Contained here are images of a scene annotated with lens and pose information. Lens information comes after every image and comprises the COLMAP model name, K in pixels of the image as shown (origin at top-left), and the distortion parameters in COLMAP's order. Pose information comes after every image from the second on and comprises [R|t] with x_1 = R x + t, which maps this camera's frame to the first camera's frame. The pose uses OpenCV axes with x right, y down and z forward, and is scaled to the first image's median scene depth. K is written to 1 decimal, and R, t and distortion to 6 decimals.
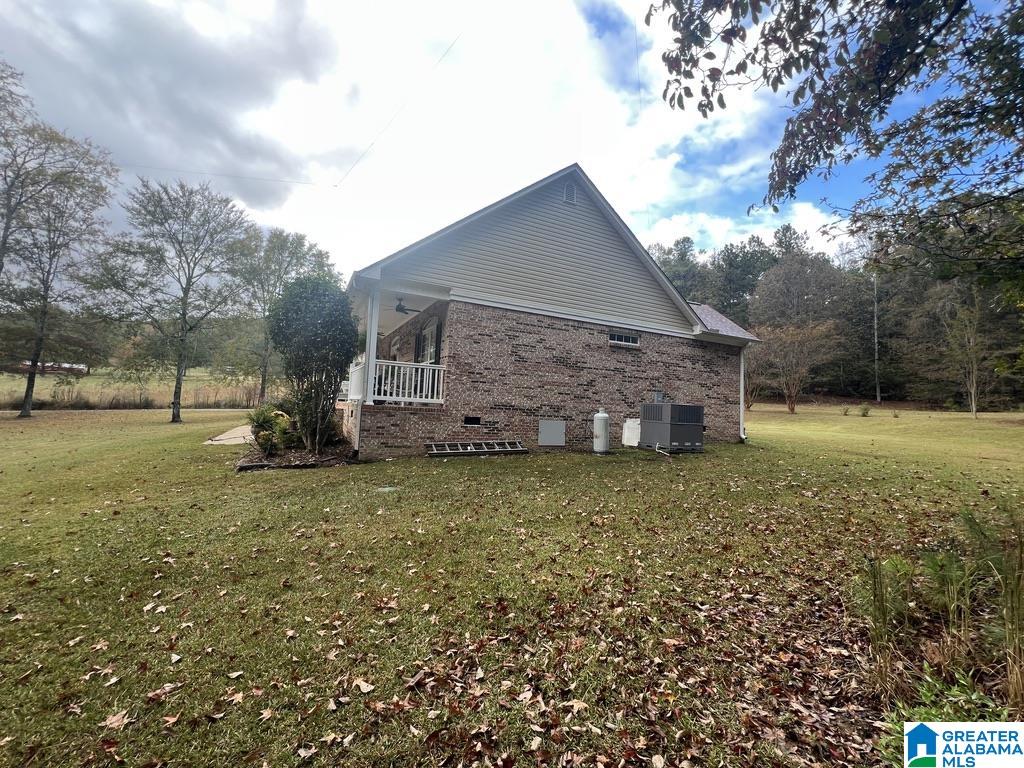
lens RADIAL K [[435.5, 0, 512.0], [0, 435.5, 384.0], [0, 0, 1]] dist [0.000825, -0.000149]
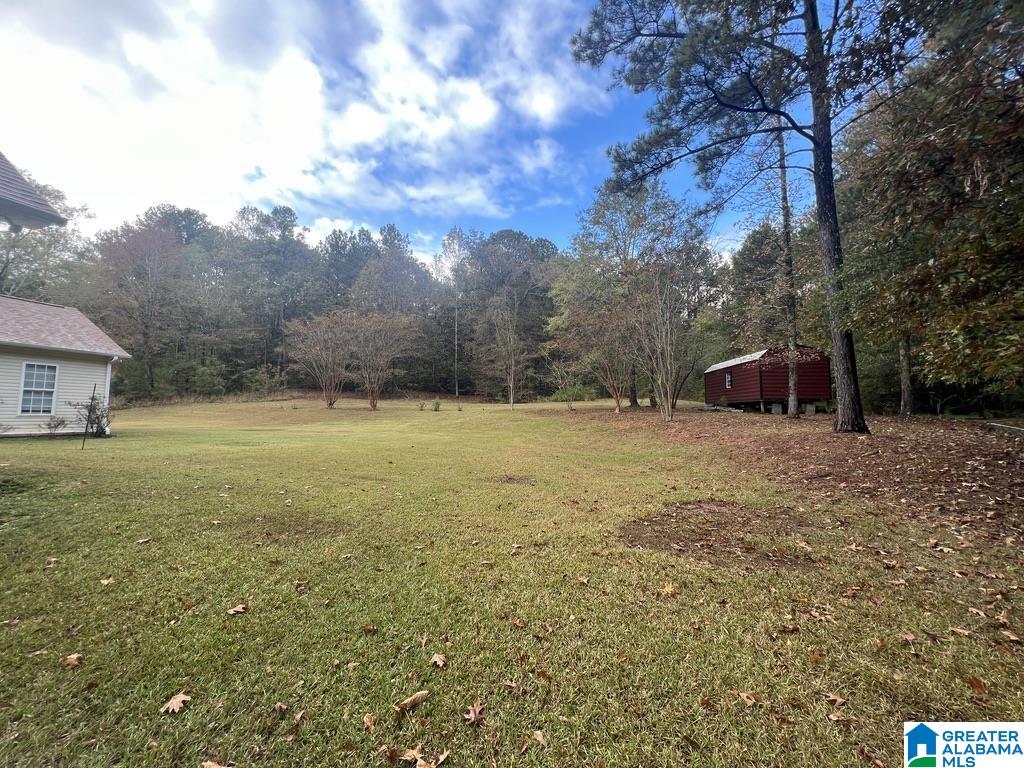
lens RADIAL K [[414.0, 0, 512.0], [0, 414.0, 384.0], [0, 0, 1]] dist [-0.000023, -0.000058]
pose [[0.694845, 0.010146, 0.719088, 0.199739], [-0.014361, 0.999897, -0.000231, 0.008737], [-0.719016, -0.010166, 0.694919, 0.176824]]
